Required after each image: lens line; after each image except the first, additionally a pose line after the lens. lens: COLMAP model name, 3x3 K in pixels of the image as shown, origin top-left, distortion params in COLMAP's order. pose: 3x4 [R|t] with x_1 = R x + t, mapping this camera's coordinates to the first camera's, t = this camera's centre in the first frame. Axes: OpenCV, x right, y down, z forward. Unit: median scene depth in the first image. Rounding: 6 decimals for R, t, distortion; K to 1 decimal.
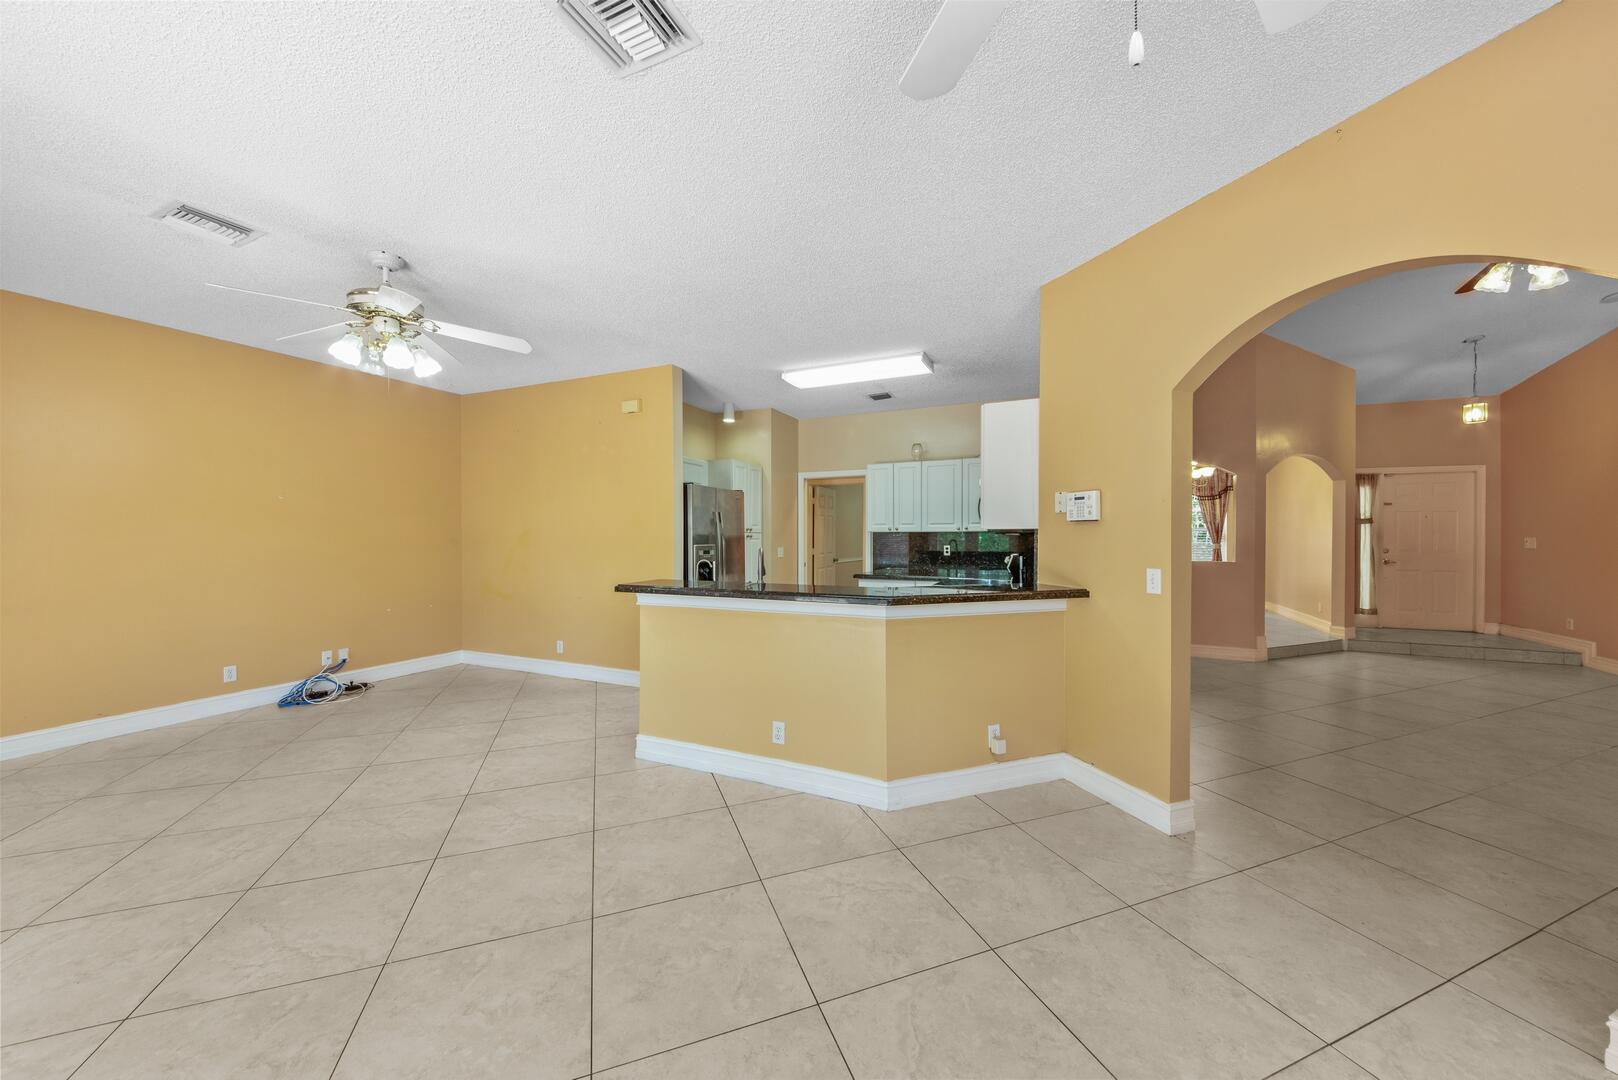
lens RADIAL K [[564.8, 0, 809.9], [0, 564.8, 535.9], [0, 0, 1]] dist [0.000105, -0.005271]
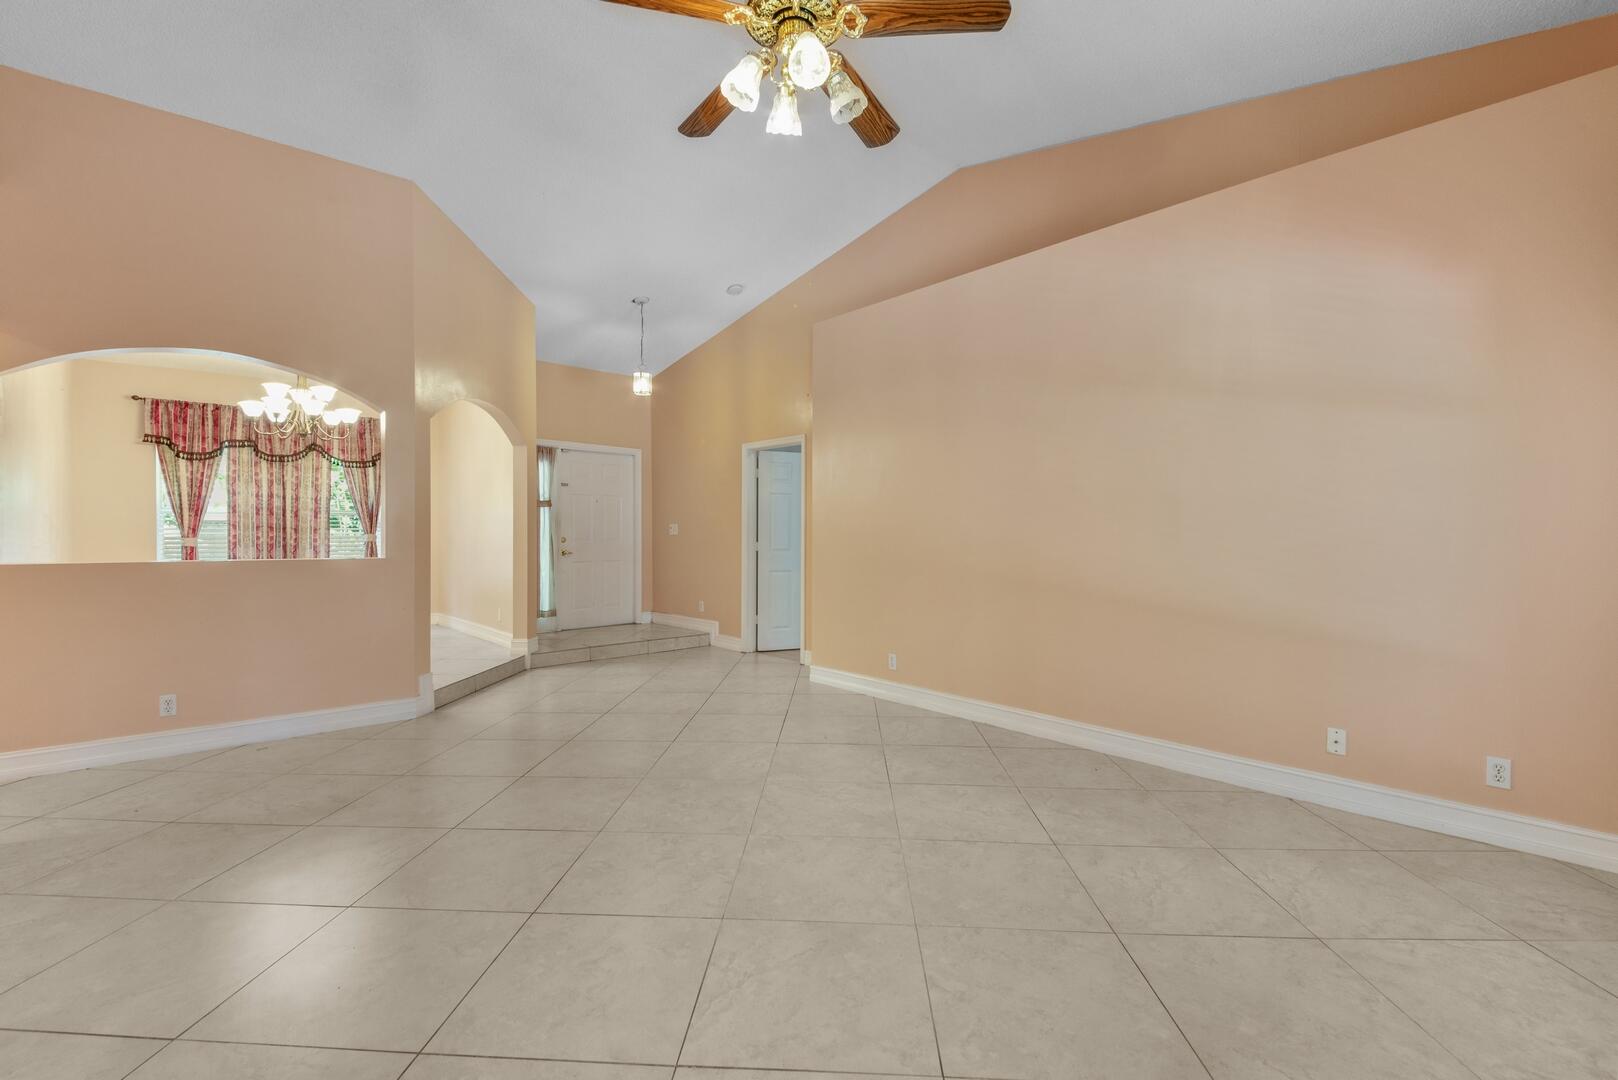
lens RADIAL K [[695.0, 0, 809.0], [0, 695.0, 540.0], [0, 0, 1]] dist [0.026093, -0.000011]
pose [[0.399136, -0.011447, 0.916820, 0.218429], [0.002351, 0.999932, 0.011461, 0.016688], [-0.916889, -0.002419, 0.399135, 0.250934]]
